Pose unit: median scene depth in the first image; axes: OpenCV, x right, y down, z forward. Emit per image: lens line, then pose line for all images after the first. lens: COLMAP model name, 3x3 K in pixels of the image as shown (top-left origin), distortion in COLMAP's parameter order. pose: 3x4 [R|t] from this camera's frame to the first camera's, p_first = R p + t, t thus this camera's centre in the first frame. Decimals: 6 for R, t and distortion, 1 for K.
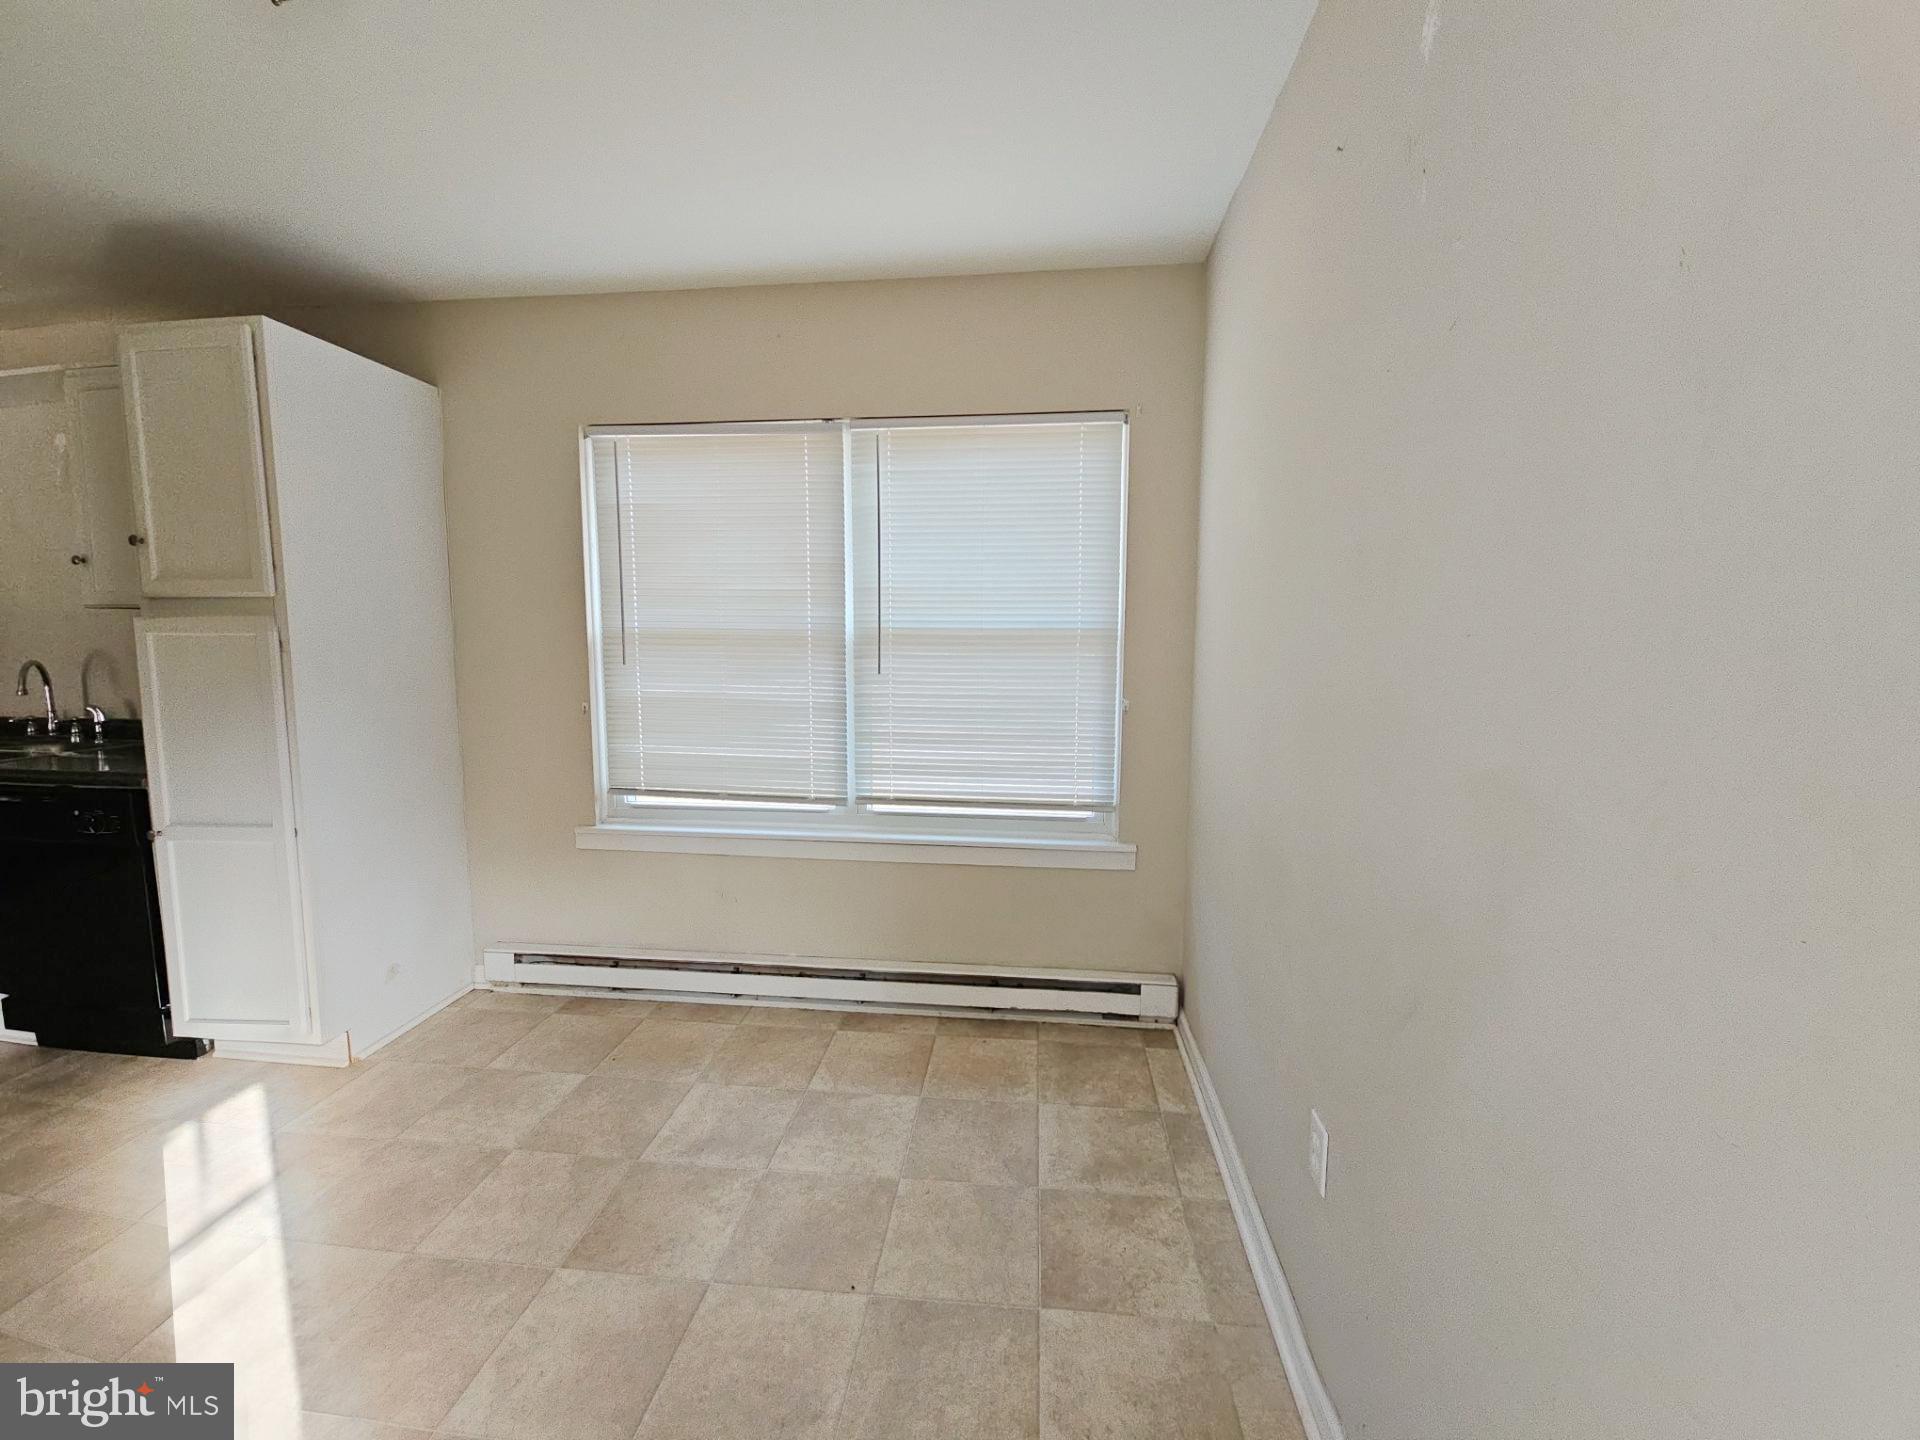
lens RADIAL K [[774.6, 0, 956.7], [0, 774.6, 714.1], [0, 0, 1]] dist [-0.001754, -0.002189]
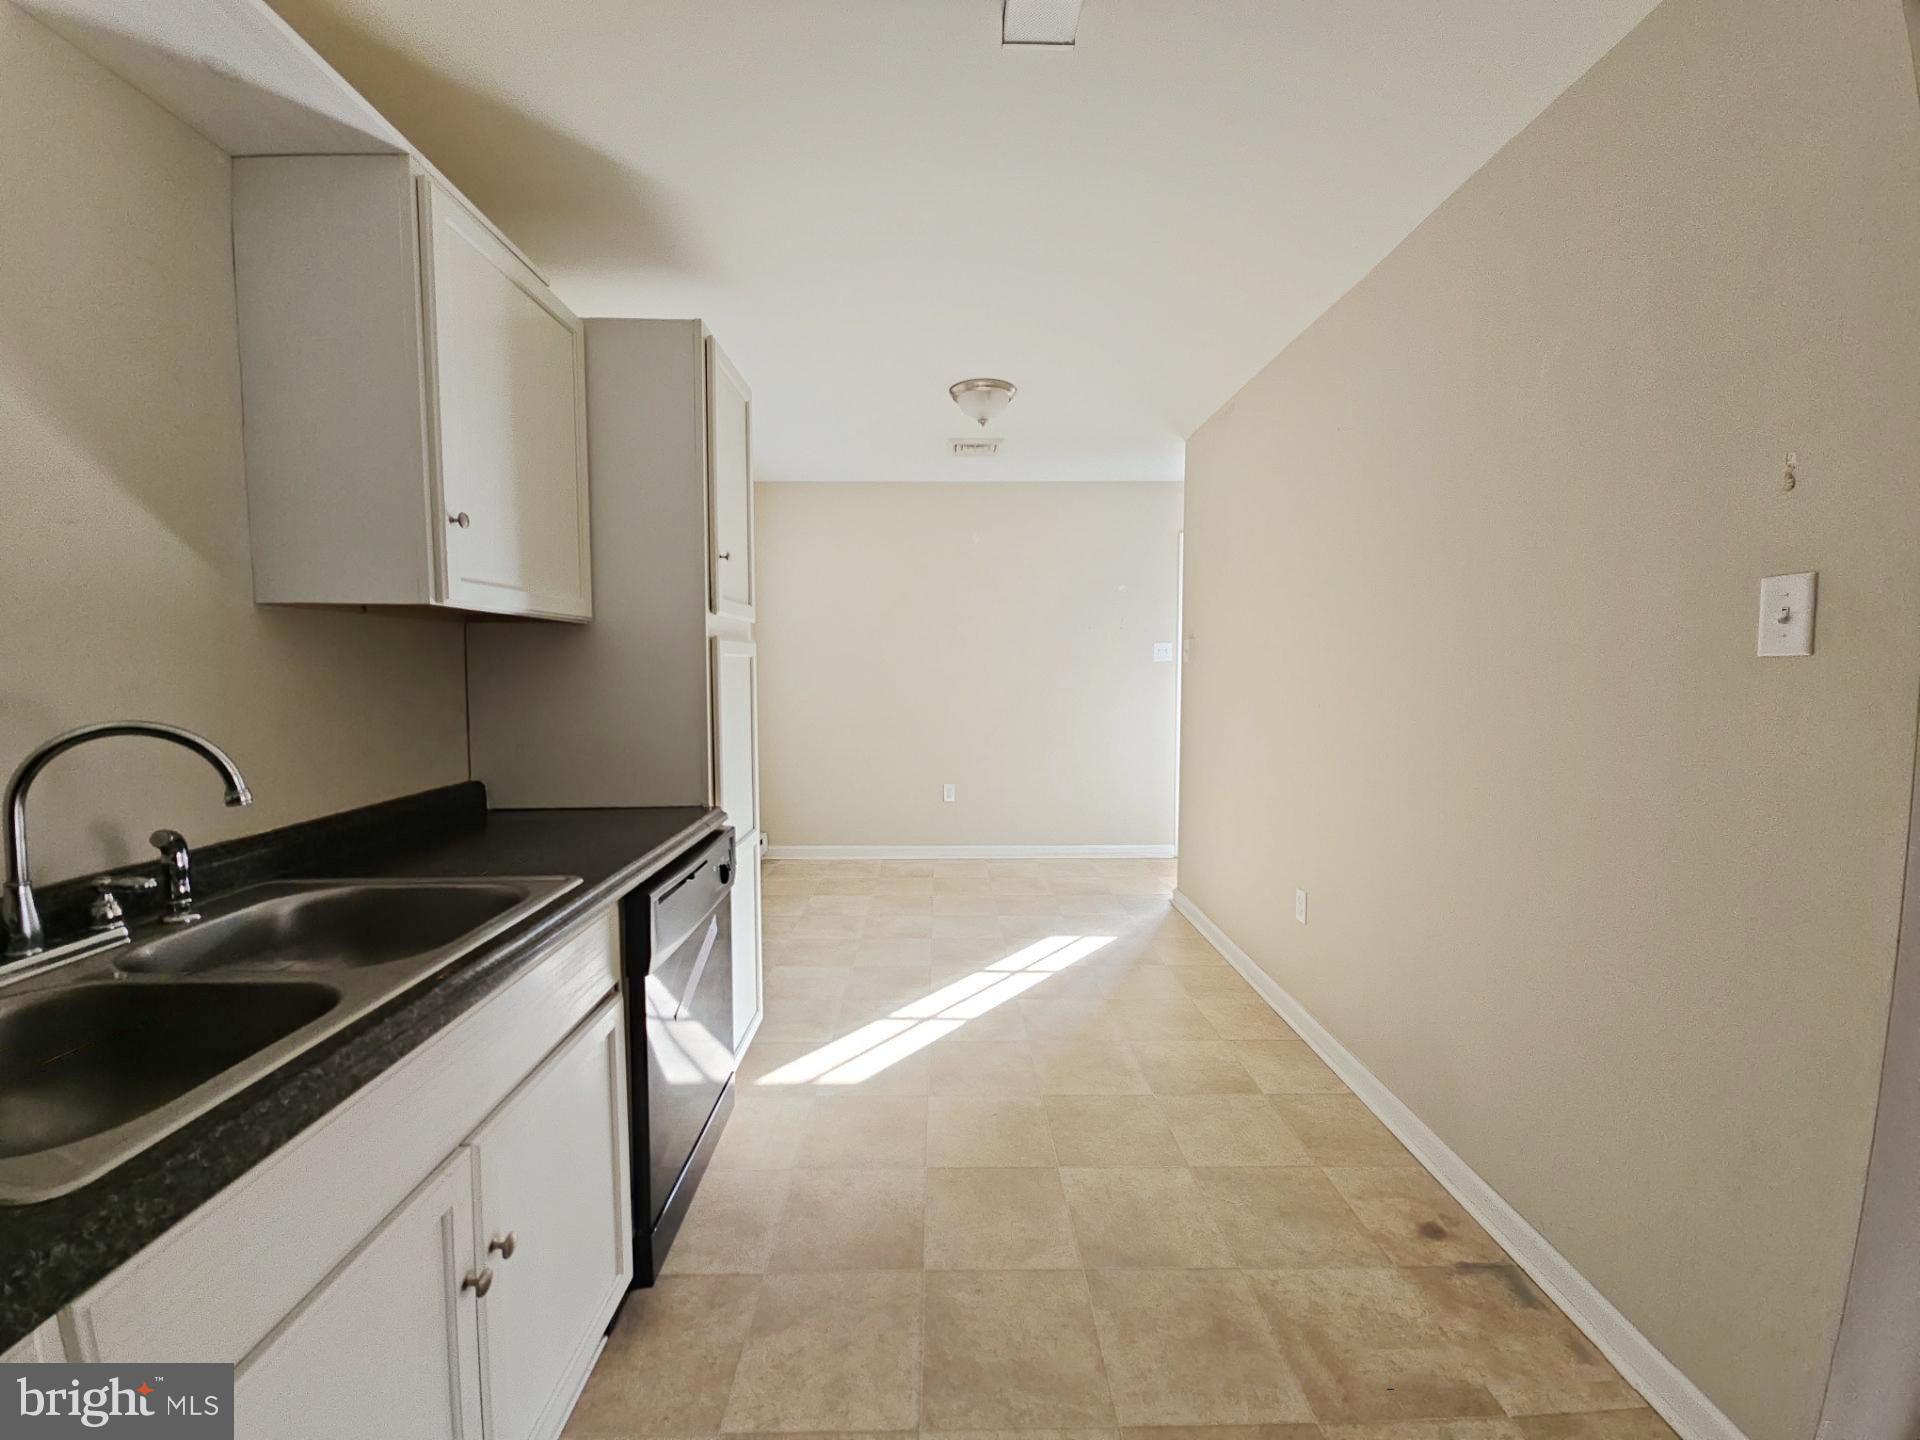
lens RADIAL K [[774.6, 0, 959.8], [0, 774.6, 716.0], [0, 0, 1]] dist [-0.001754, -0.002189]
pose [[-0.123458, -0.072776, 0.989678, -1.760855], [0.107928, 0.990406, 0.086294, -0.068326], [-0.986463, 0.117468, -0.114419, 0.719415]]
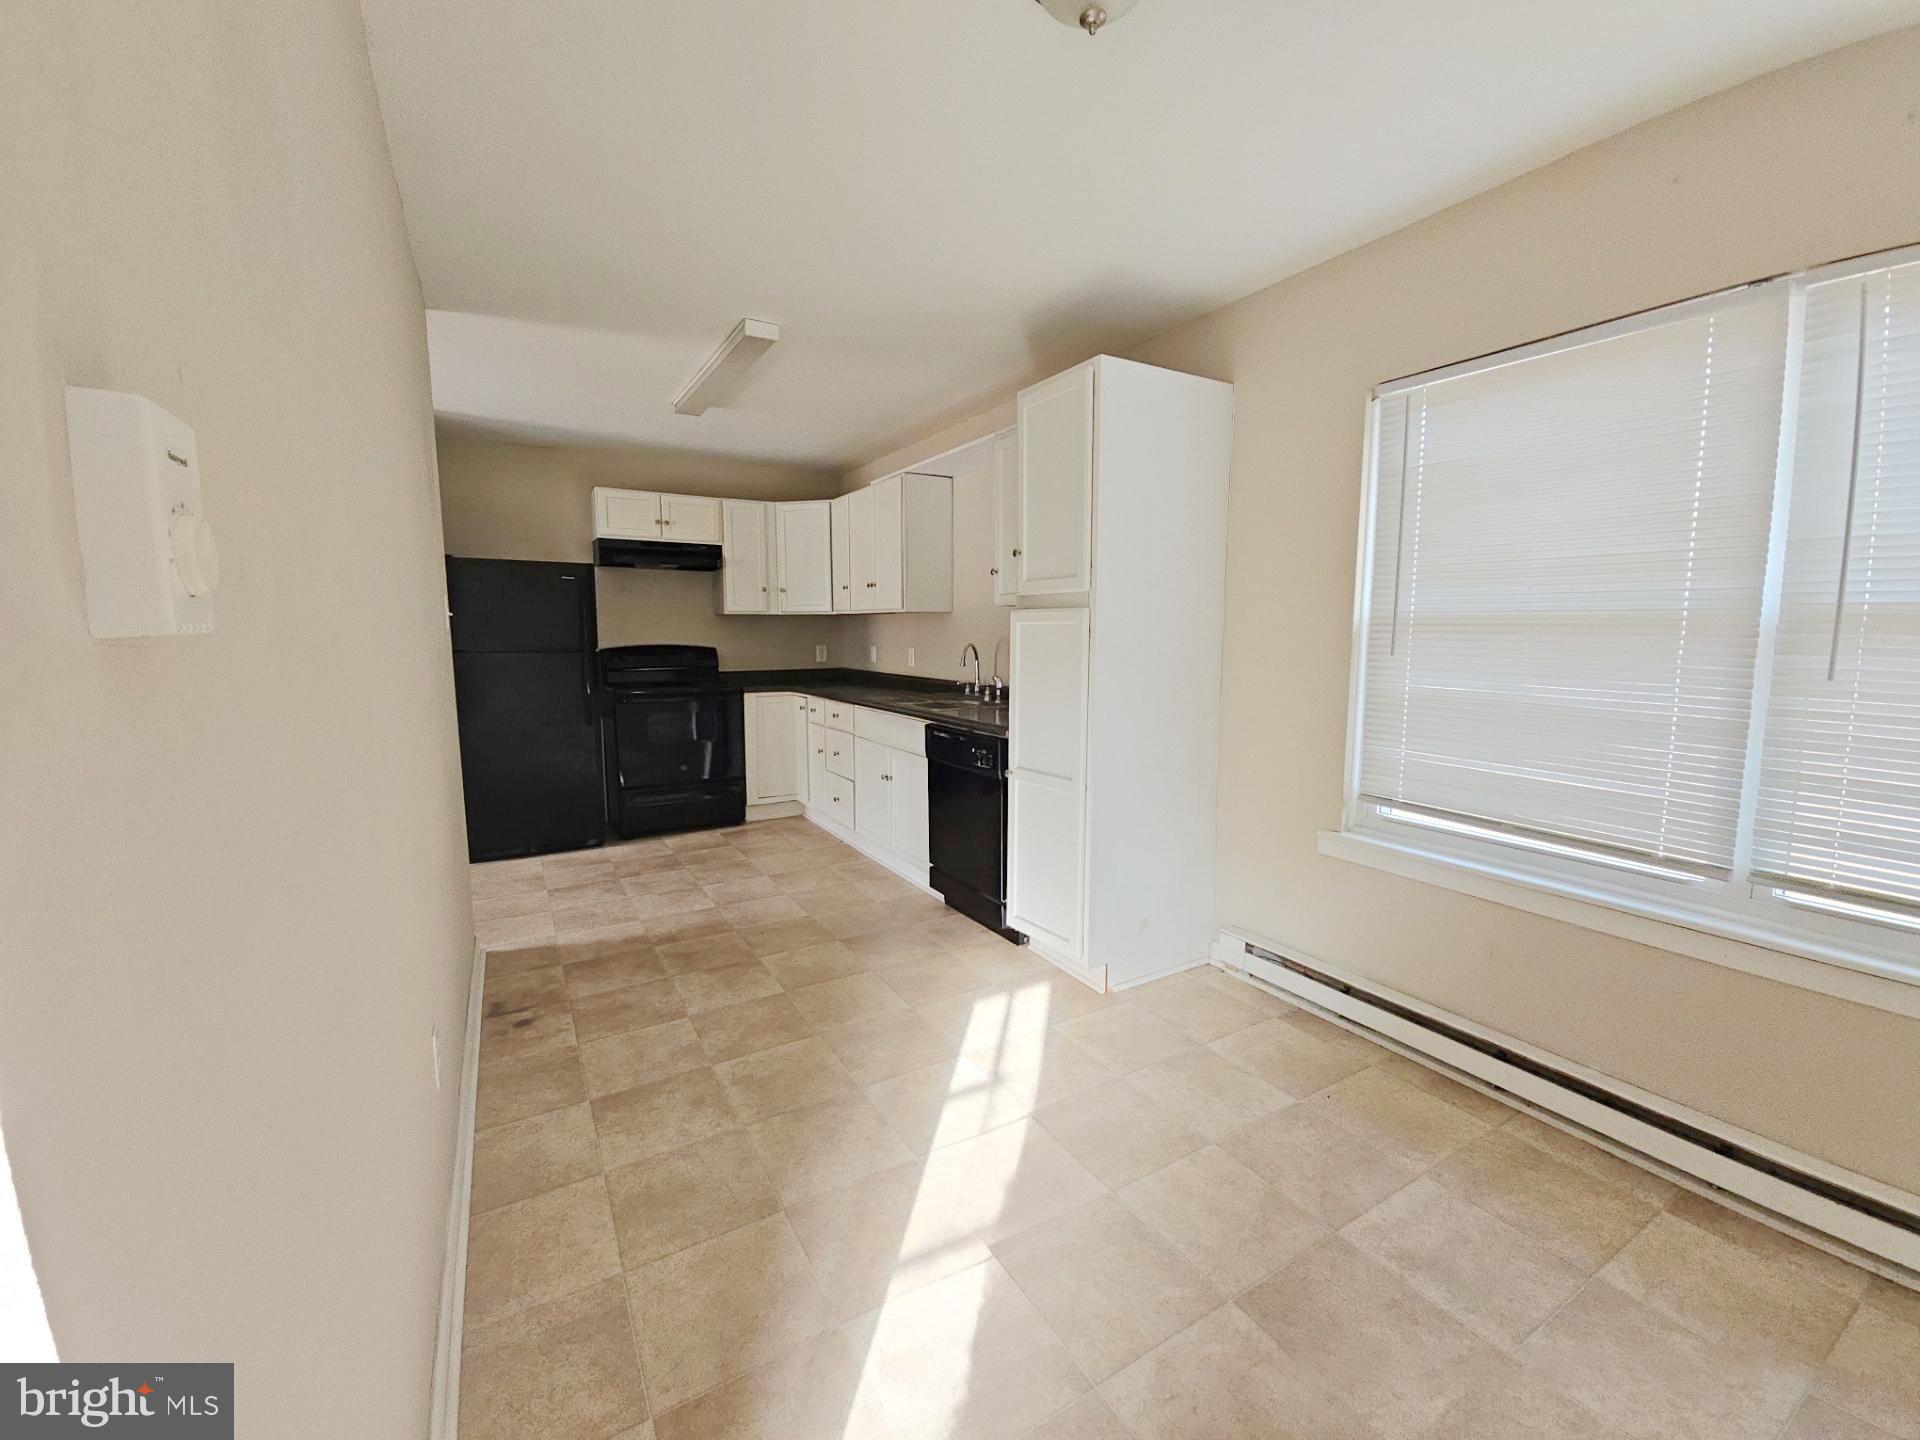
lens RADIAL K [[774.6, 0, 952.7], [0, 774.6, 716.7], [0, 0, 1]] dist [-0.001754, -0.002189]
pose [[0.585283, 0.084478, -0.806416, -0.015509], [-0.078069, 0.995808, 0.047657, 0.002176], [0.807062, 0.035063, 0.589425, 0.107428]]
